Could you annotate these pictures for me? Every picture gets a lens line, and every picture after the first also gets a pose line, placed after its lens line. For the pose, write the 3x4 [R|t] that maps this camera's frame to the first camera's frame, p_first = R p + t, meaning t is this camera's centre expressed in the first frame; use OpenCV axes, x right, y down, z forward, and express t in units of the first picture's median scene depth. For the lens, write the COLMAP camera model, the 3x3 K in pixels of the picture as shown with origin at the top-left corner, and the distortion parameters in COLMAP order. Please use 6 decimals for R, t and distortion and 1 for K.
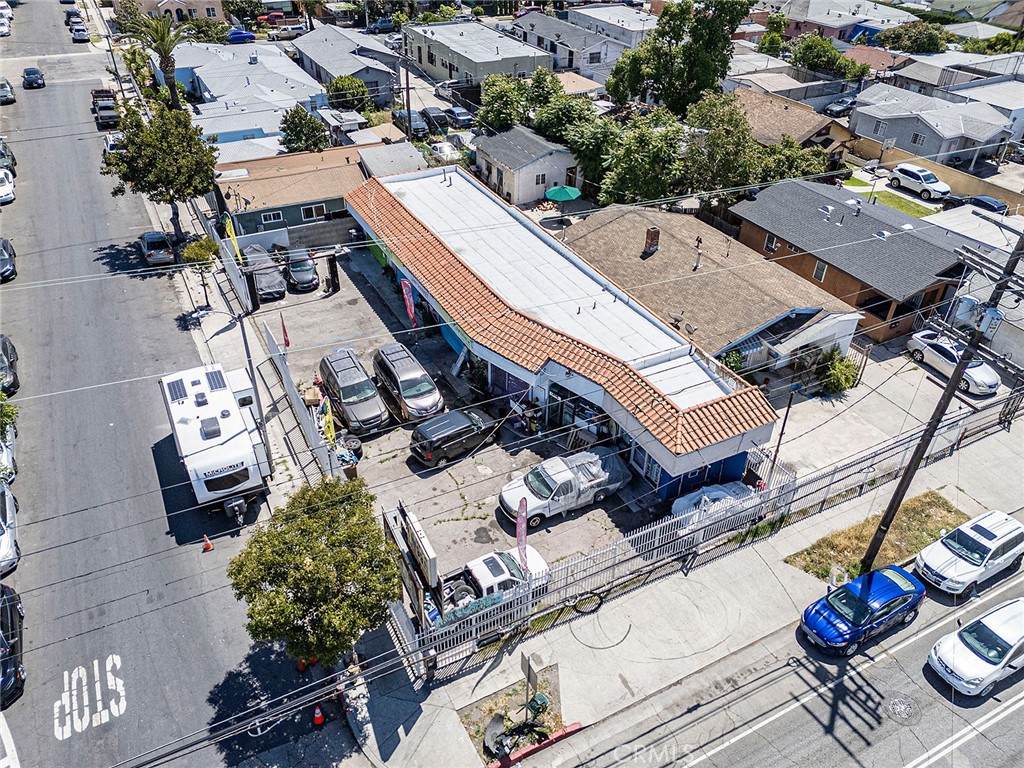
lens RADIAL K [[747.6, 0, 513.8], [0, 747.6, 383.5], [0, 0, 1]] dist [0.077126, -0.074117]
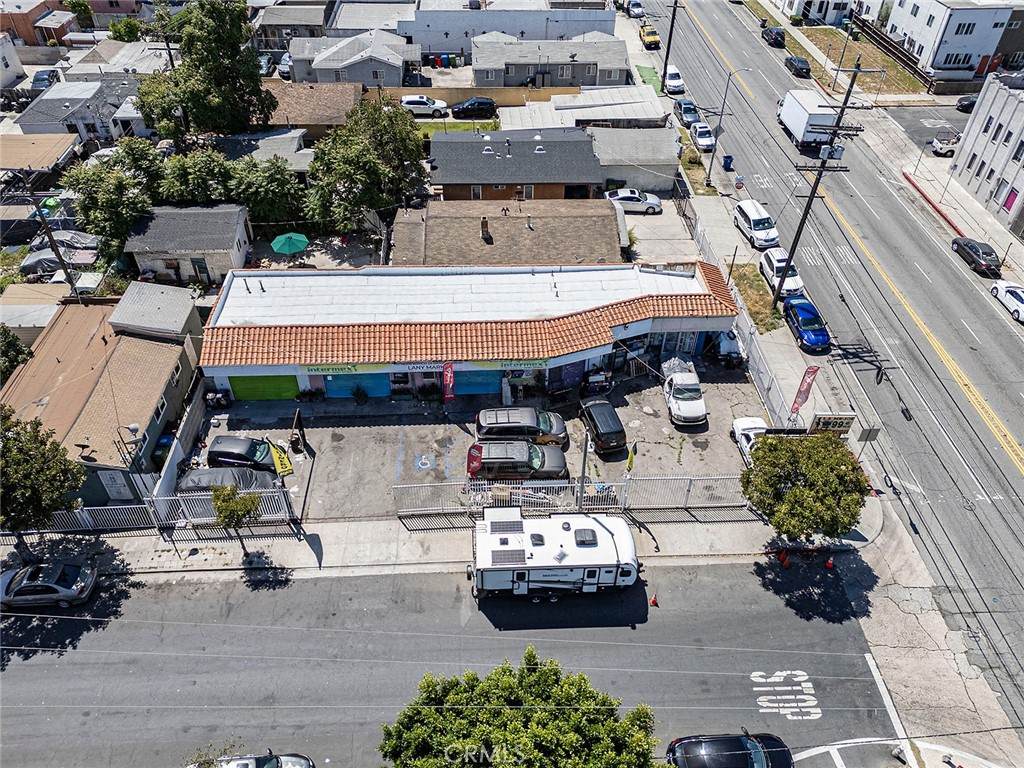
lens RADIAL K [[747.6, 0, 513.8], [0, 747.6, 383.5], [0, 0, 1]] dist [0.077126, -0.074117]
pose [[0.425805, -0.607887, 0.670197, -0.821031], [0.526036, 0.768975, 0.363268, -0.446308], [-0.736190, 0.197866, 0.647204, 0.256495]]
